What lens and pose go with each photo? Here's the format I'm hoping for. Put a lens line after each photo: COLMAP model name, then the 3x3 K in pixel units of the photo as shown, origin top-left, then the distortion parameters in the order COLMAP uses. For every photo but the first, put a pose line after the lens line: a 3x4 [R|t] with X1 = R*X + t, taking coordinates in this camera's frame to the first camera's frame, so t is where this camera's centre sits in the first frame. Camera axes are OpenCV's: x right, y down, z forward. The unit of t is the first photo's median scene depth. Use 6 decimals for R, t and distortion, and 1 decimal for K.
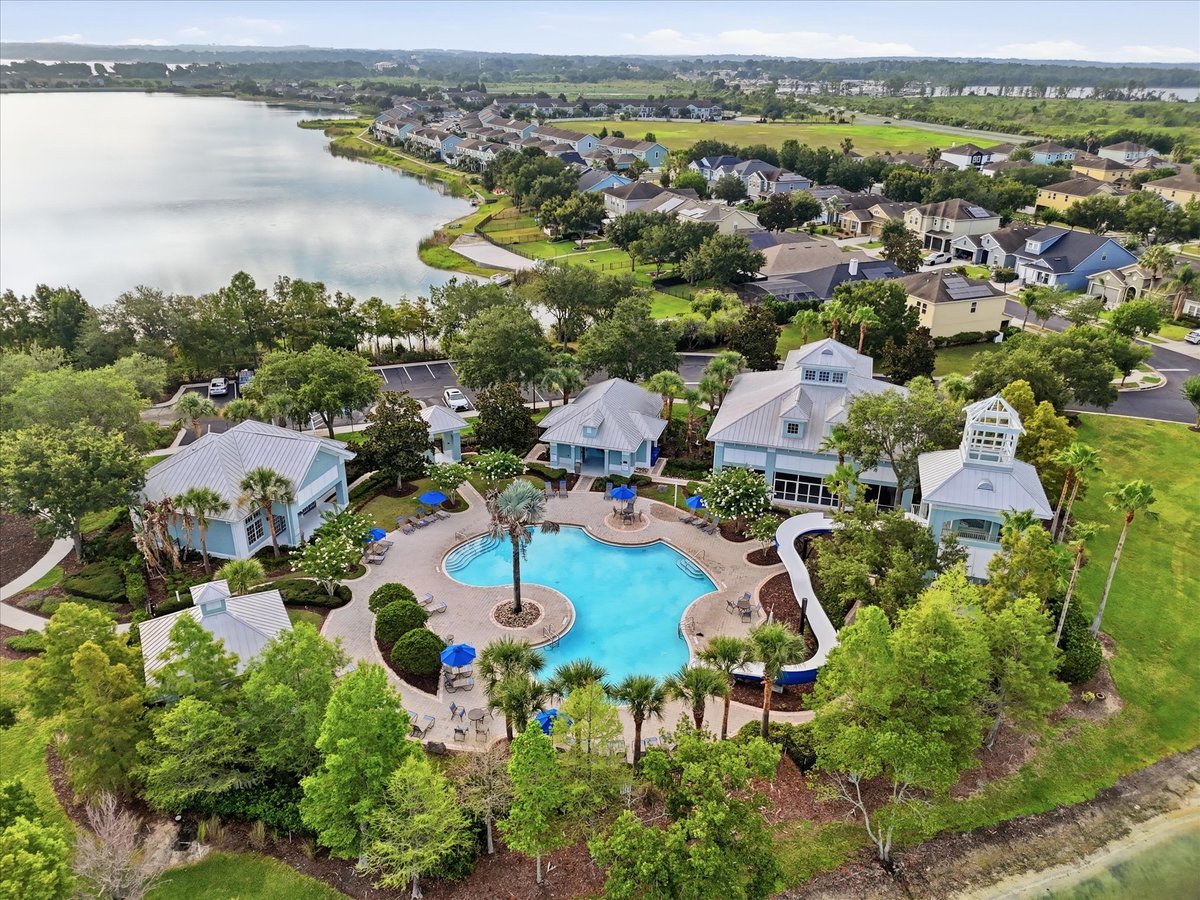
lens RADIAL K [[880.0, 0, 600.0], [0, 880.0, 444.5], [0, 0, 1]] dist [0.082037, -0.096513]
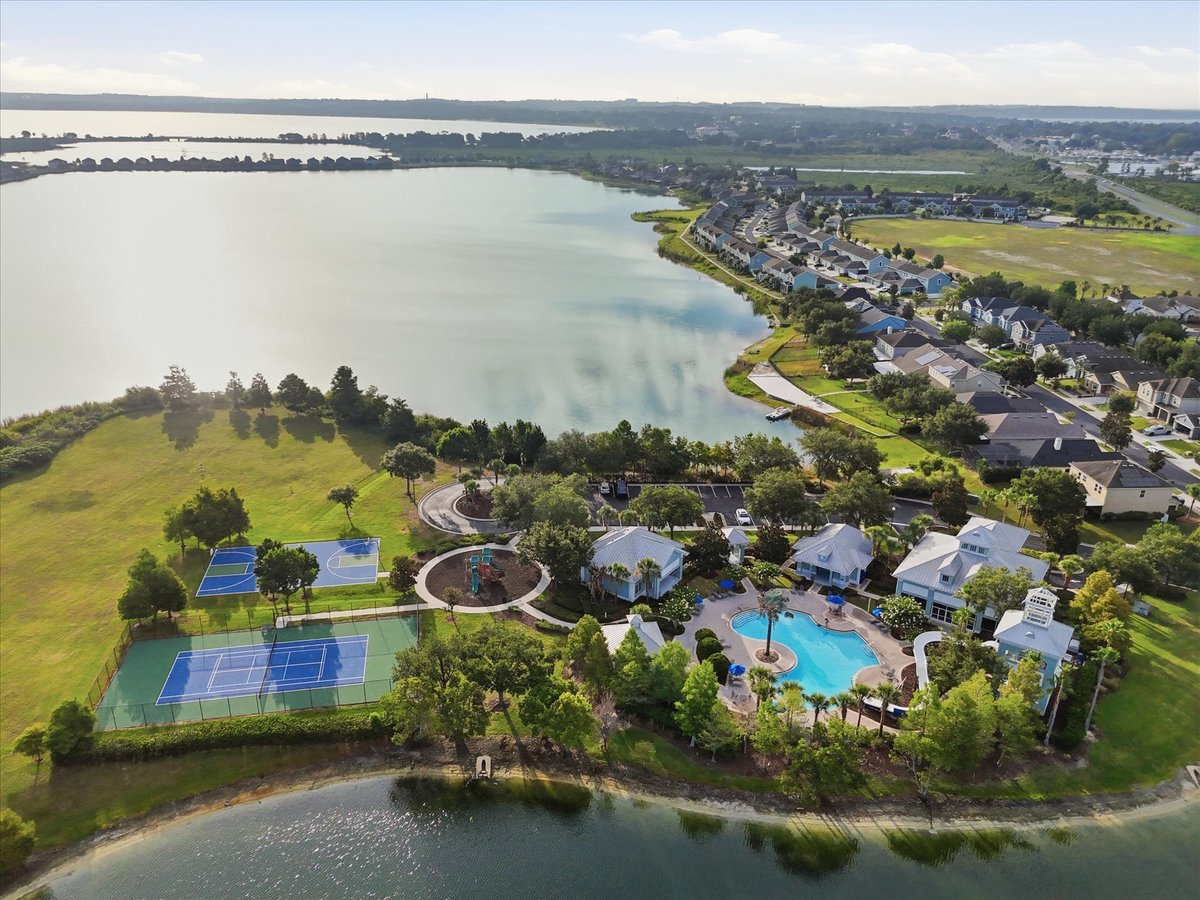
lens RADIAL K [[880.0, 0, 600.0], [0, 880.0, 444.5], [0, 0, 1]] dist [0.082037, -0.096513]
pose [[0.947072, 0.115168, -0.299652, 0.057503], [-0.128630, 0.991364, -0.025522, -0.111724], [0.294125, 0.062715, 0.953707, -0.645361]]
